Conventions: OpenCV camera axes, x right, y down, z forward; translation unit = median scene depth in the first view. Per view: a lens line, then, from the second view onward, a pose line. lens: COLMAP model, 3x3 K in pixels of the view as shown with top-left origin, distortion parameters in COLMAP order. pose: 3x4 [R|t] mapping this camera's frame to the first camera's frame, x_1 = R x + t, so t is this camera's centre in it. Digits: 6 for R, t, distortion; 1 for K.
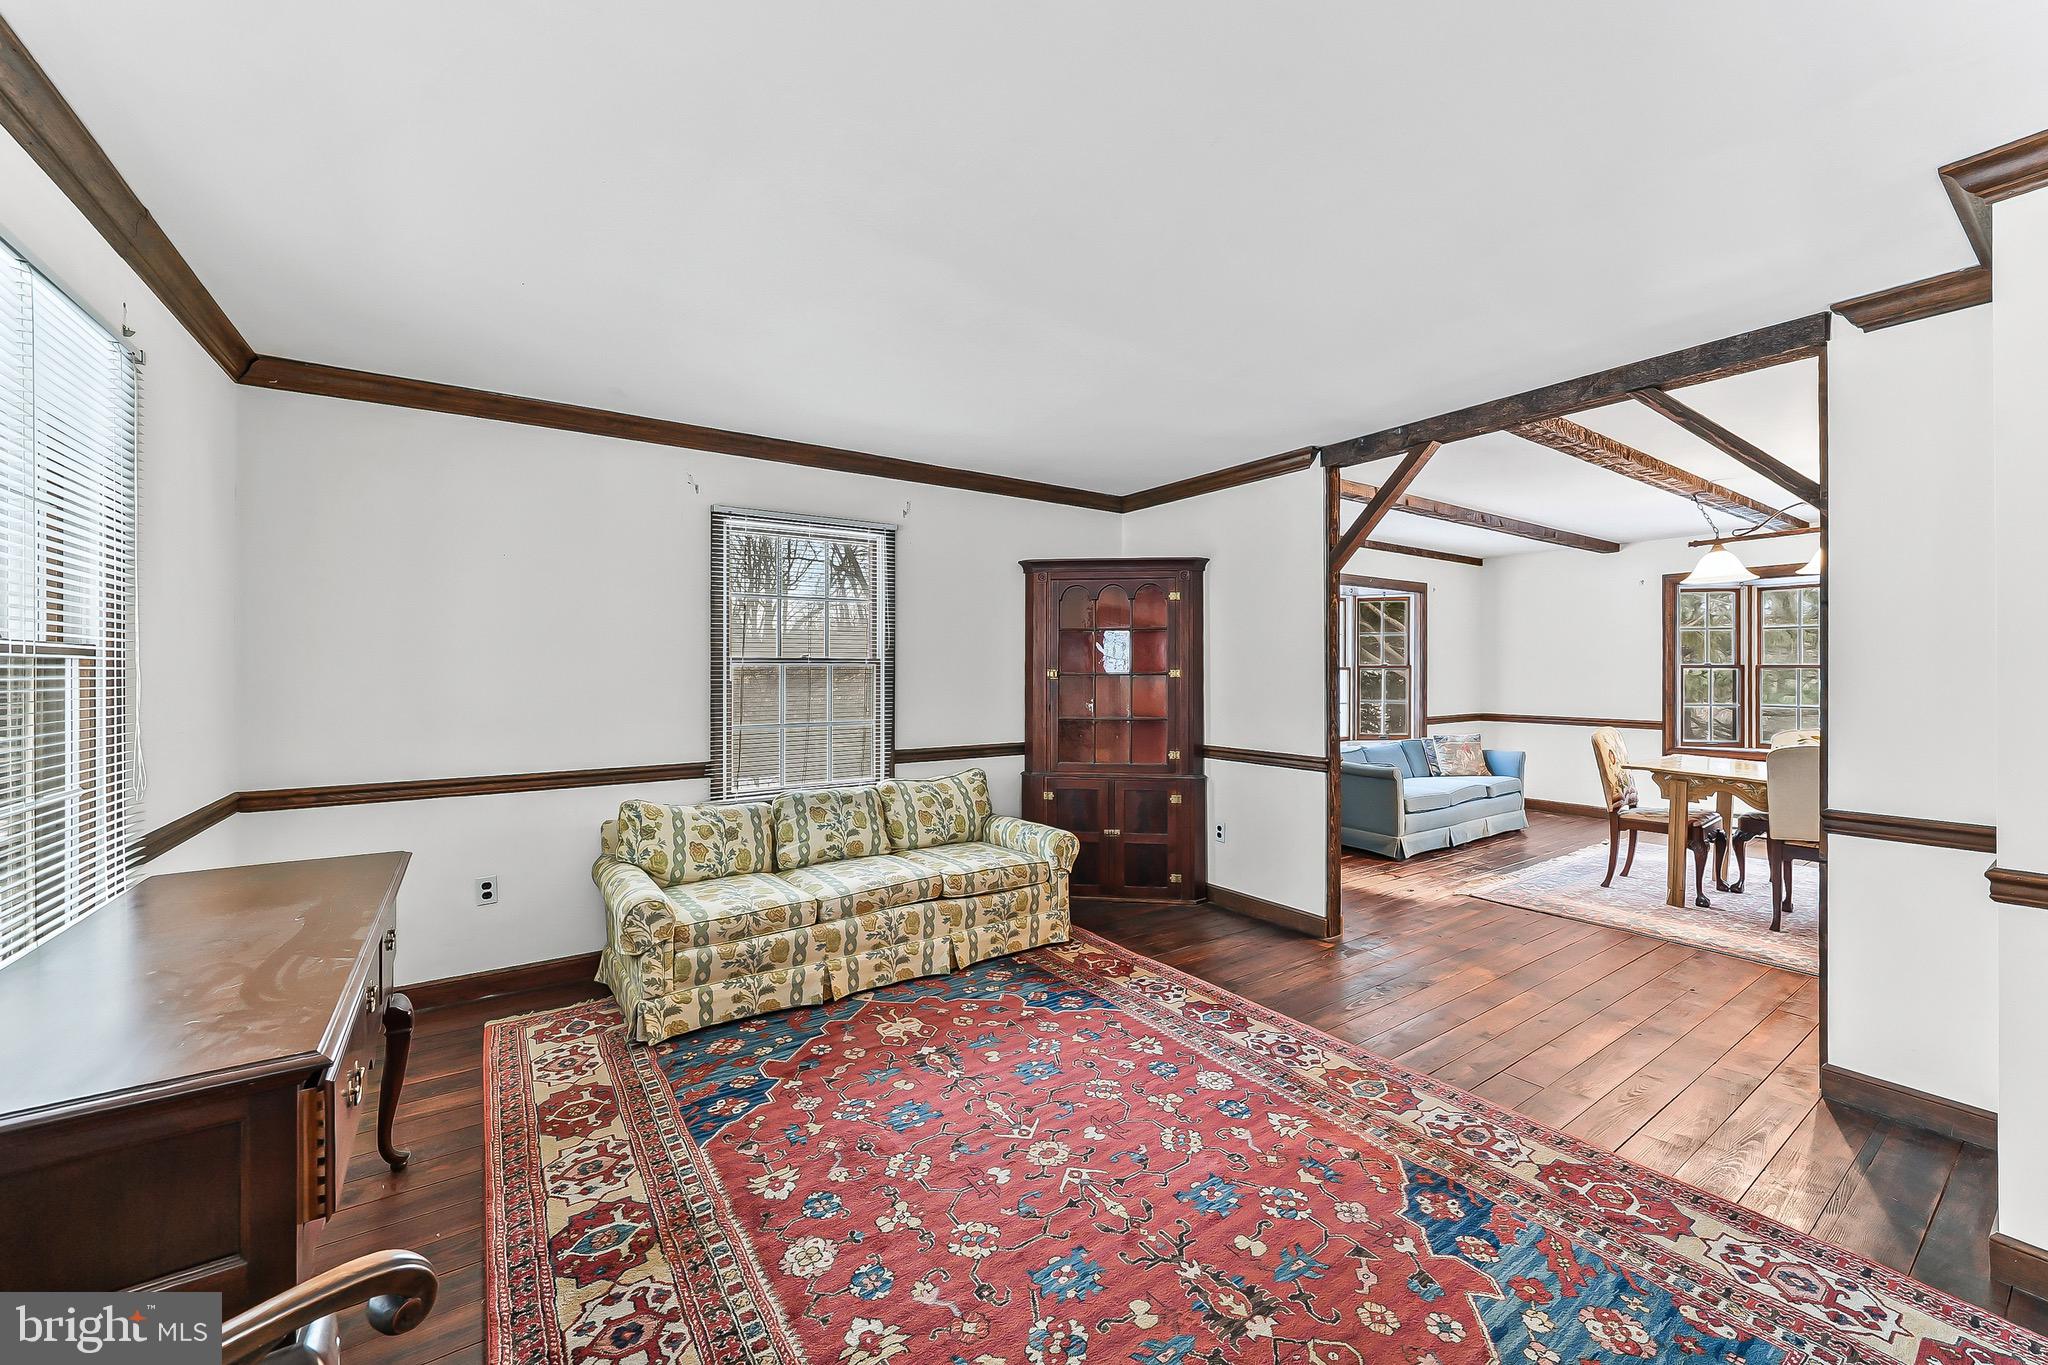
lens RADIAL K [[761.8, 0, 1028.1], [0, 761.8, 674.2], [0, 0, 1]] dist [-0.017141, 0.000781]
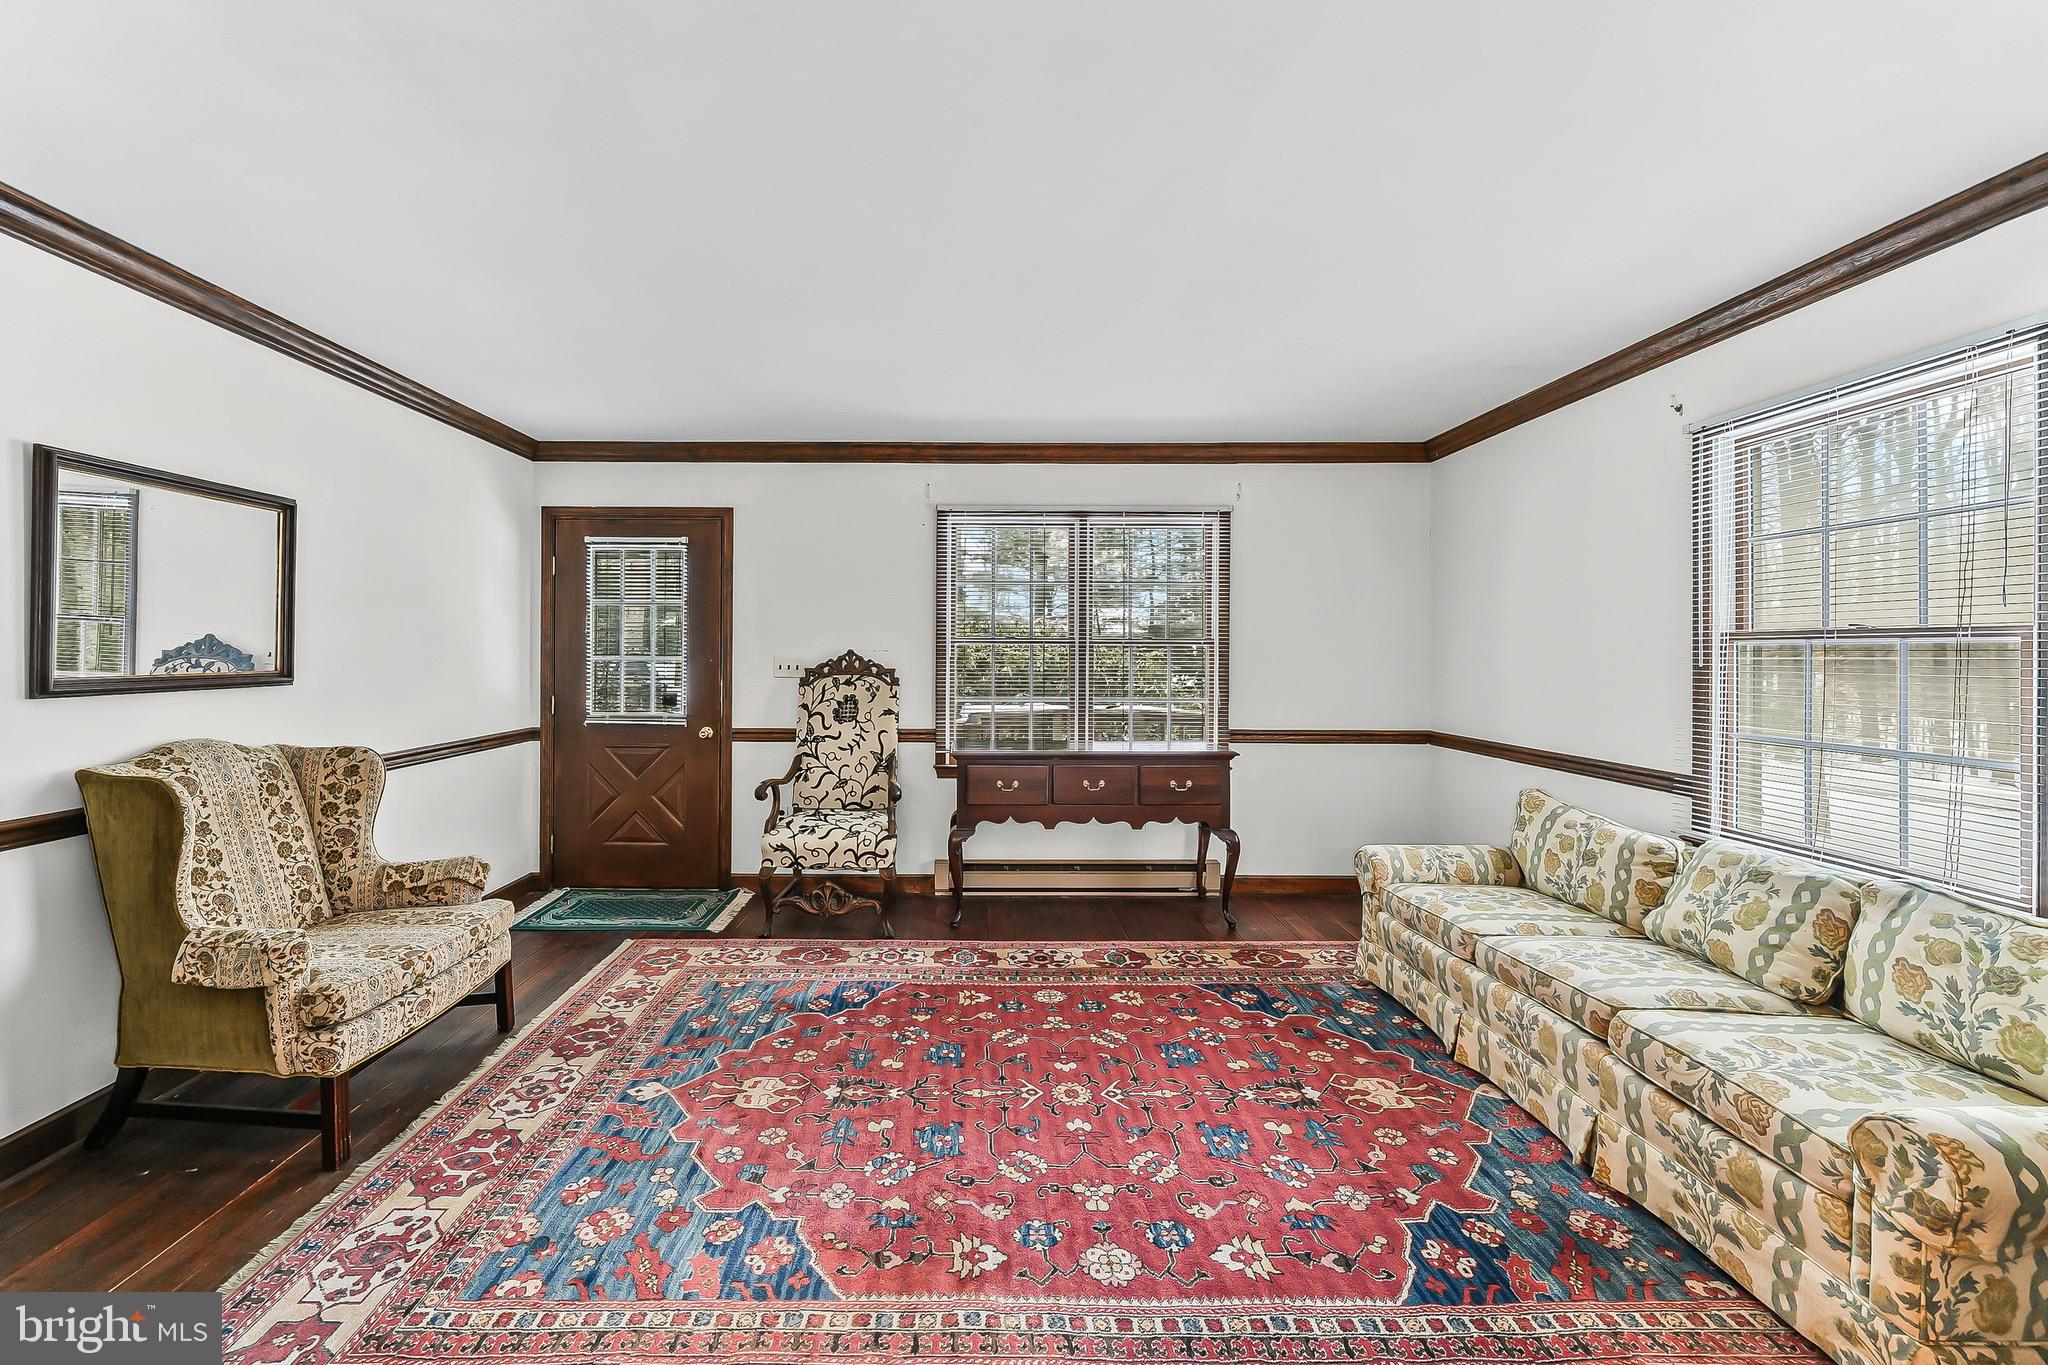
lens RADIAL K [[761.8, 0, 985.8], [0, 761.8, 644.5], [0, 0, 1]] dist [-0.017141, 0.000781]
pose [[-0.531367, -0.003649, -0.847134, 0.740255], [-0.006387, 0.999980, -0.000301, -0.009885], [0.847118, 0.005251, -0.531379, 1.067692]]
